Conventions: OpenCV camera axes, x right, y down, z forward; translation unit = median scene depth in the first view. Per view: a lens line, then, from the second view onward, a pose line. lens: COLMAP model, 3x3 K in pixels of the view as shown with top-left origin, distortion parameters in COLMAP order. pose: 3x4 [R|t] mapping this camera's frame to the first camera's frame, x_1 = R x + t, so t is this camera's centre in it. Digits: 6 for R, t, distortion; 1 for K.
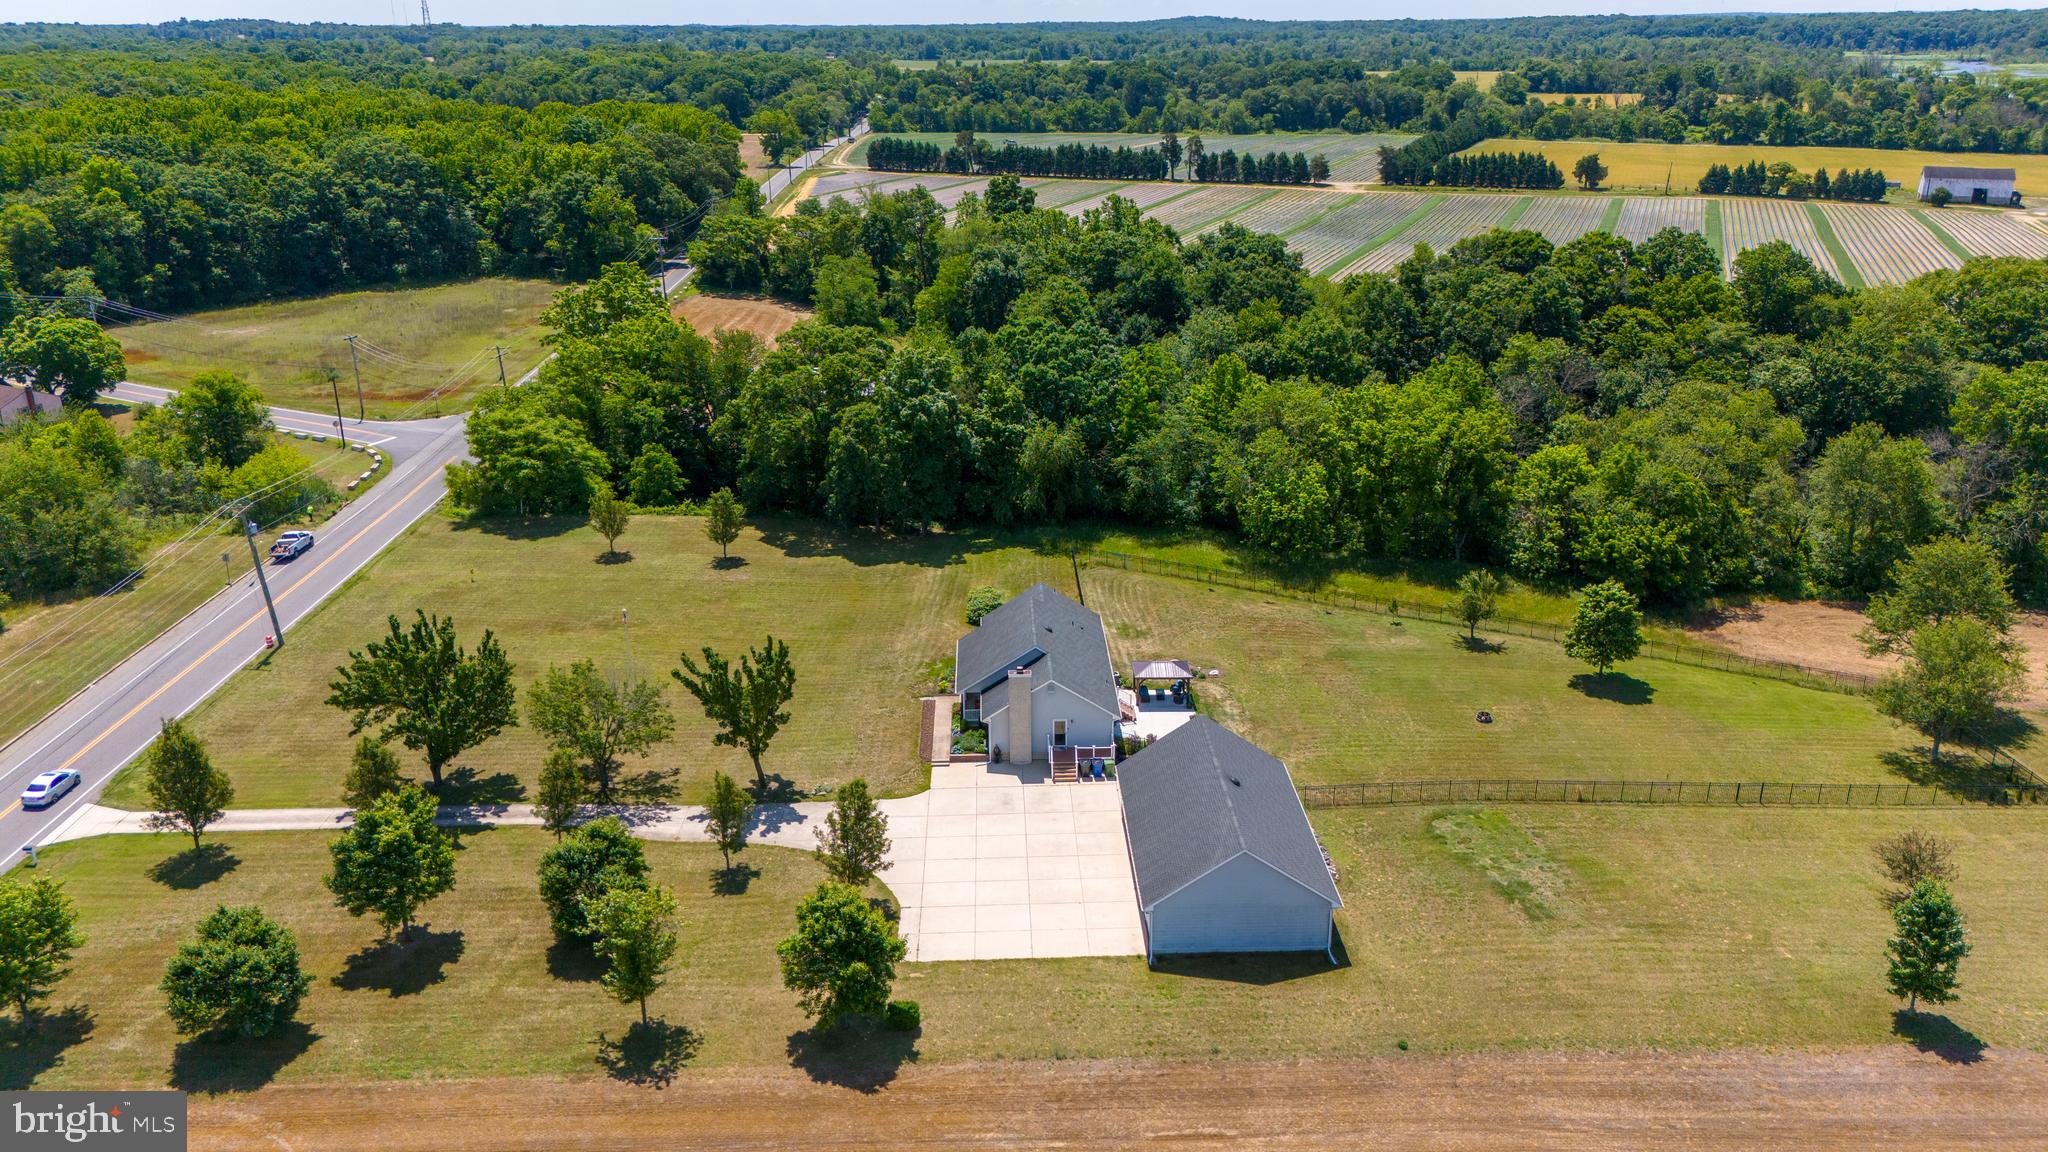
lens RADIAL K [[1498.9, 0, 1027.2], [0, 1498.9, 543.8], [0, 0, 1]] dist [0.060726, -0.060385]
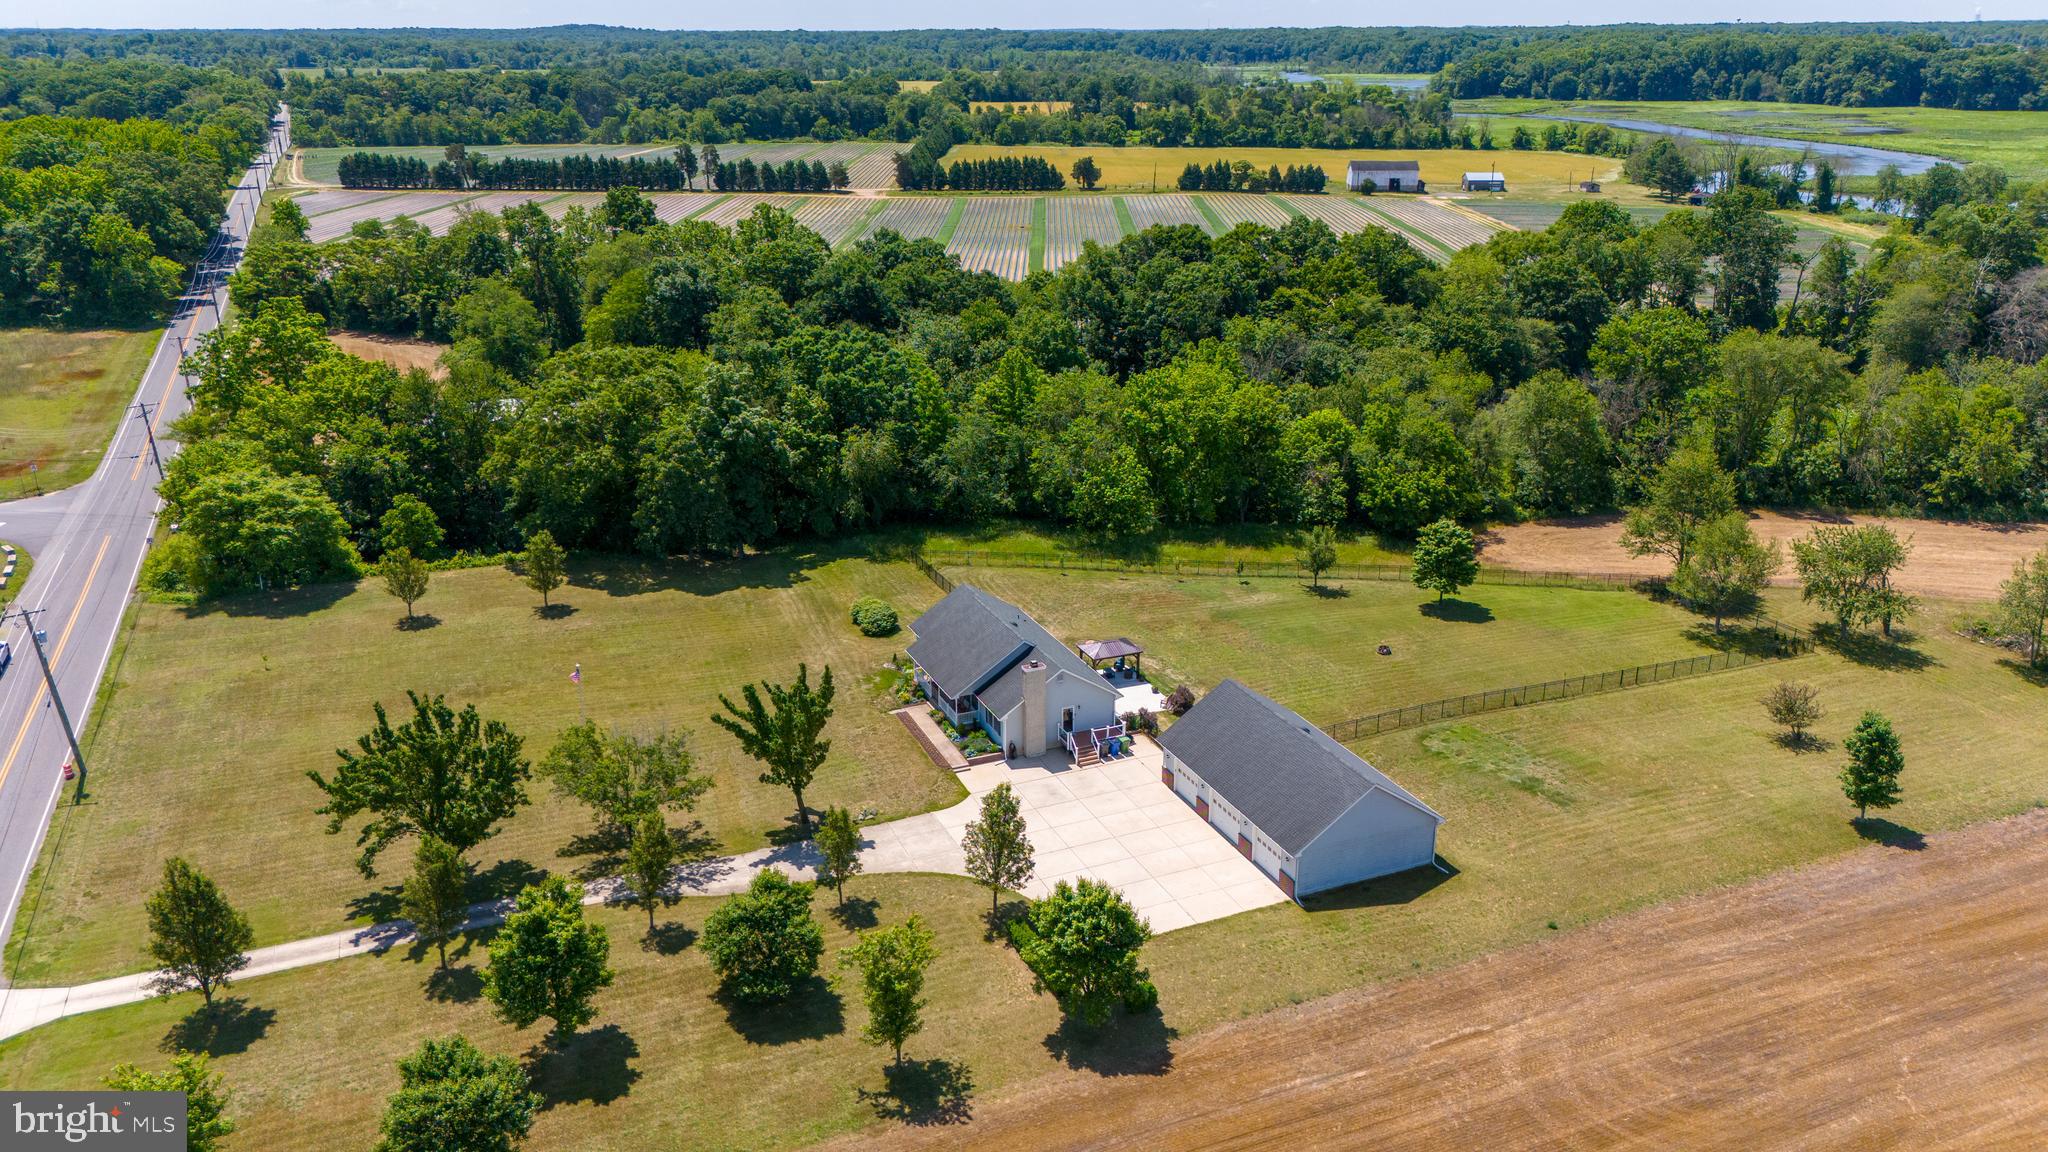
lens RADIAL K [[1498.9, 0, 1027.2], [0, 1498.9, 543.8], [0, 0, 1]] dist [0.060726, -0.060385]
pose [[0.929823, -0.114163, 0.349851, -0.193230], [0.116258, 0.993105, 0.015083, -0.006751], [-0.349160, 0.026648, 0.936684, 0.025555]]
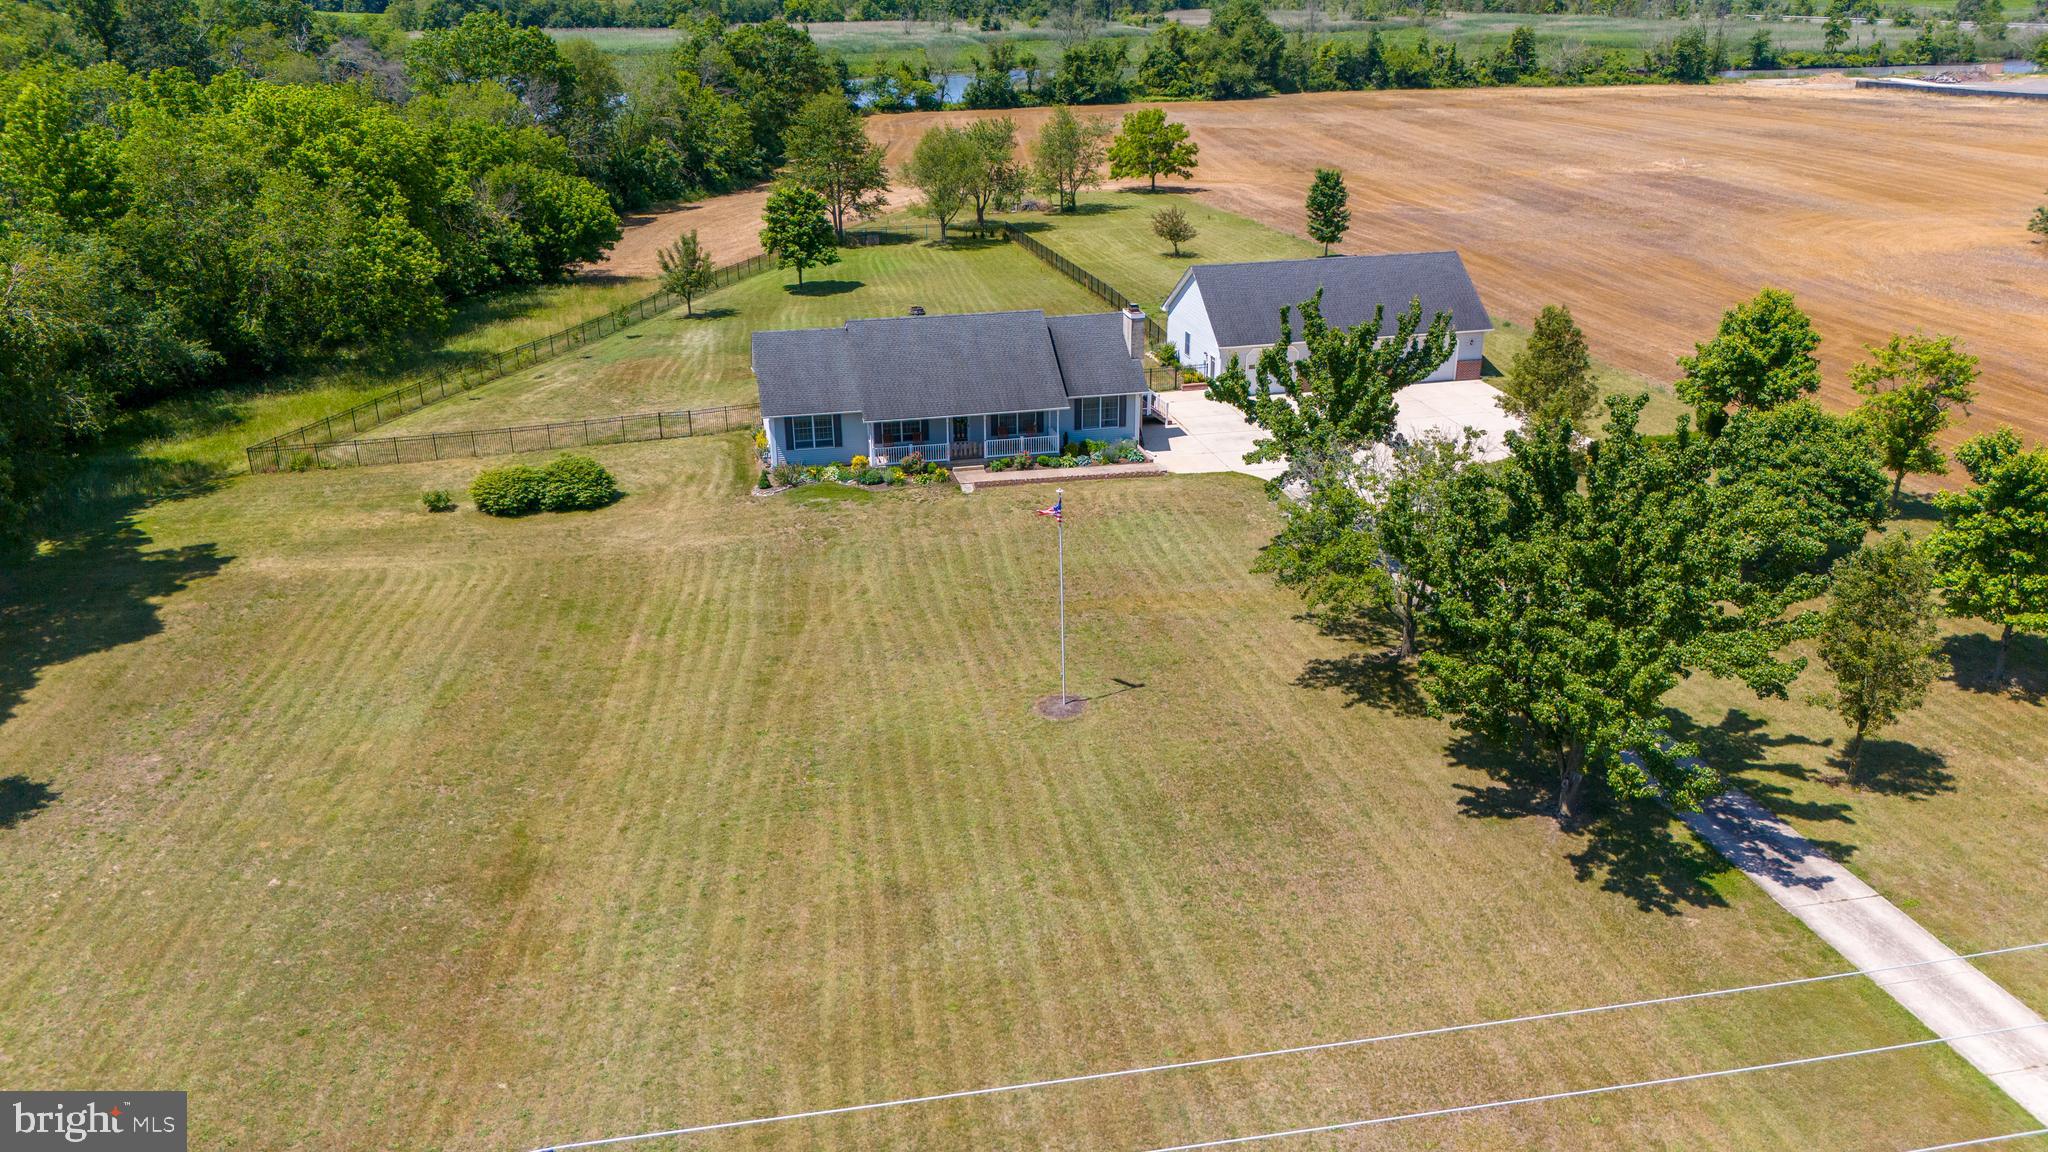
lens RADIAL K [[1498.9, 0, 1027.2], [0, 1498.9, 543.8], [0, 0, 1]] dist [0.060726, -0.060385]
pose [[-0.193164, -0.339988, 0.920378, -0.395089], [0.319372, 0.865173, 0.386623, -0.066491], [-0.927734, 0.368624, -0.058537, 0.618328]]
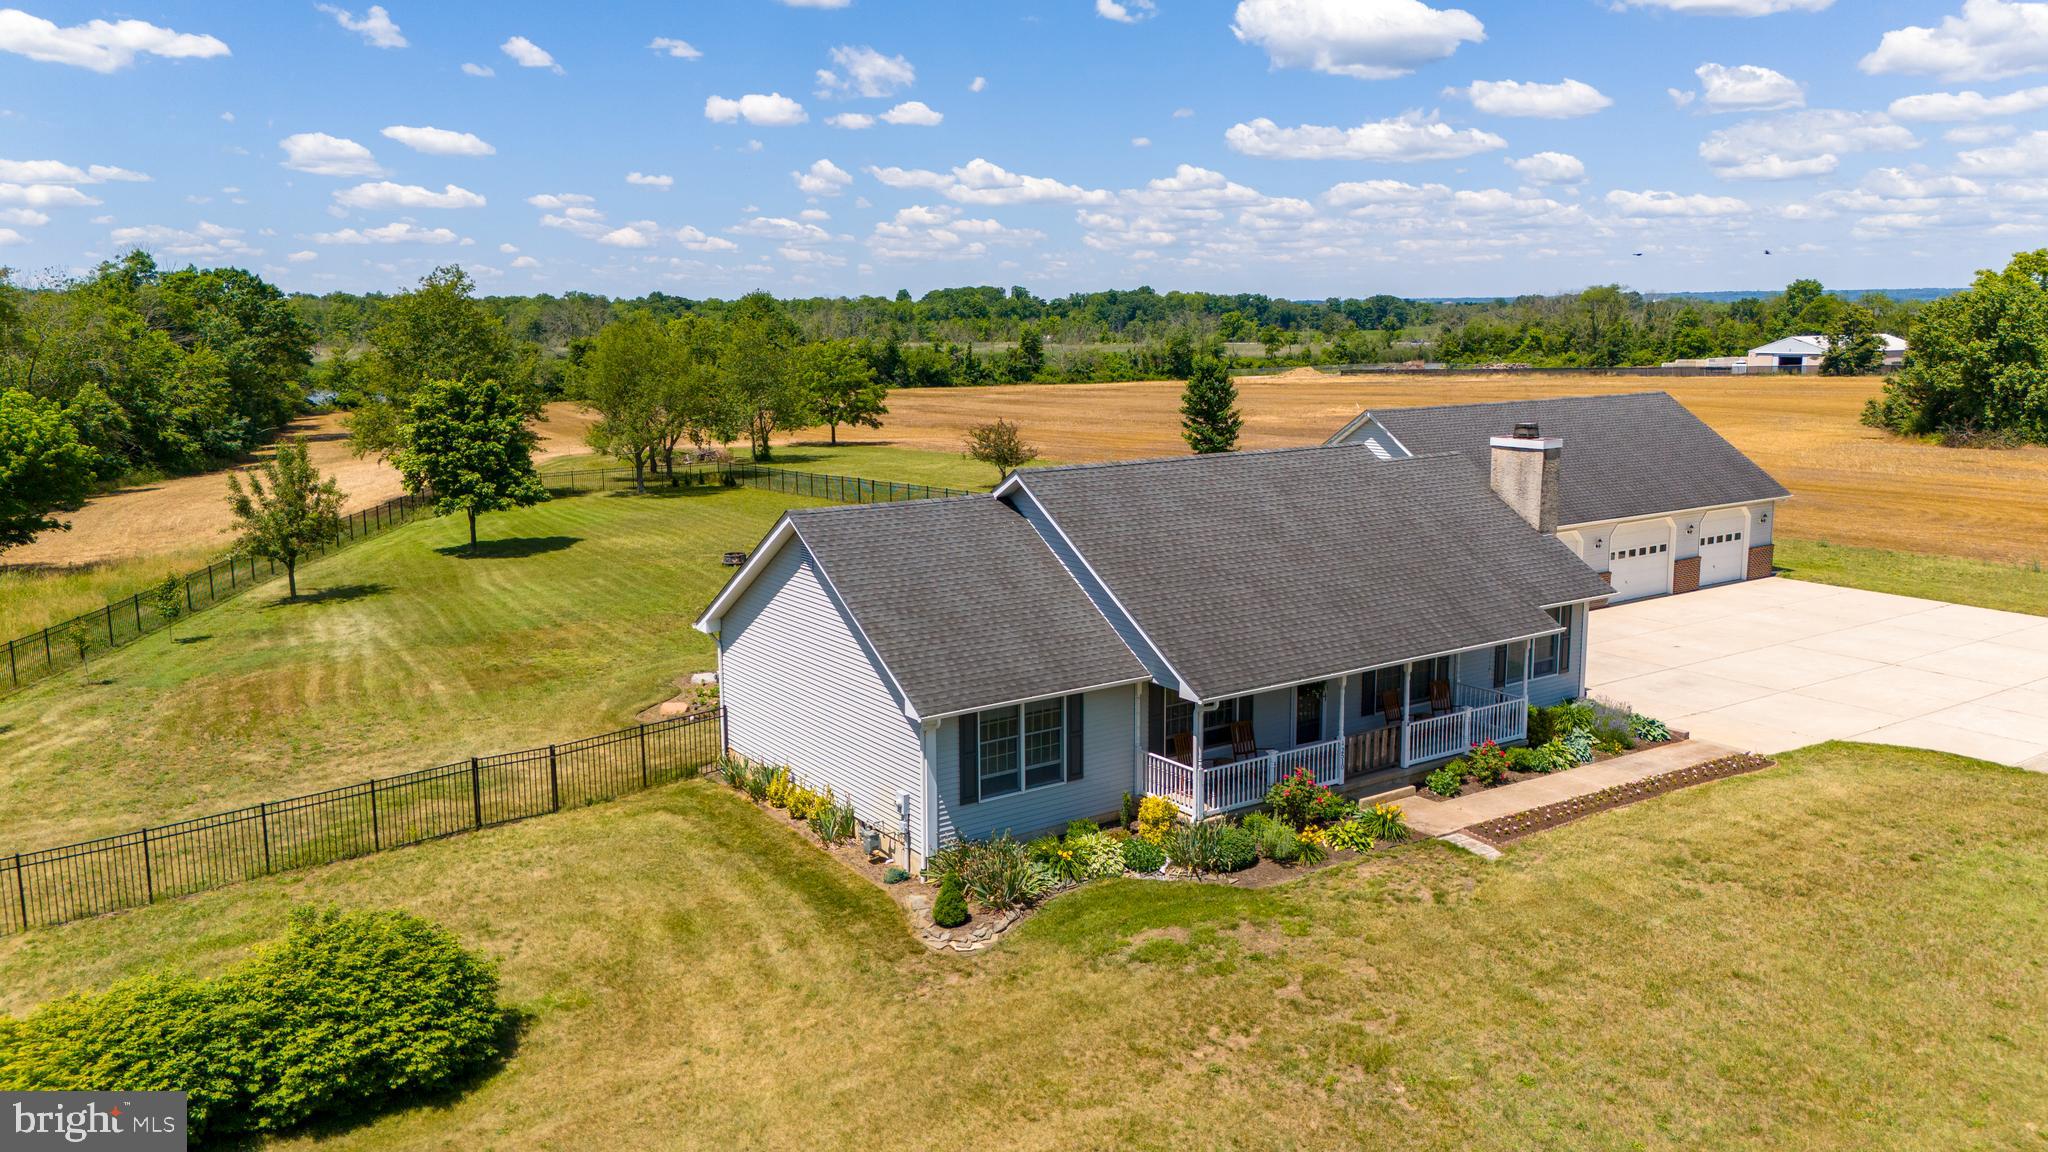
lens RADIAL K [[1498.9, 0, 1027.2], [0, 1498.9, 543.8], [0, 0, 1]] dist [0.060726, -0.060385]
pose [[-0.550400, -0.108496, 0.827822, -0.135029], [0.276940, 0.911659, 0.303615, -0.020820], [-0.787632, 0.396366, -0.471730, 0.696352]]
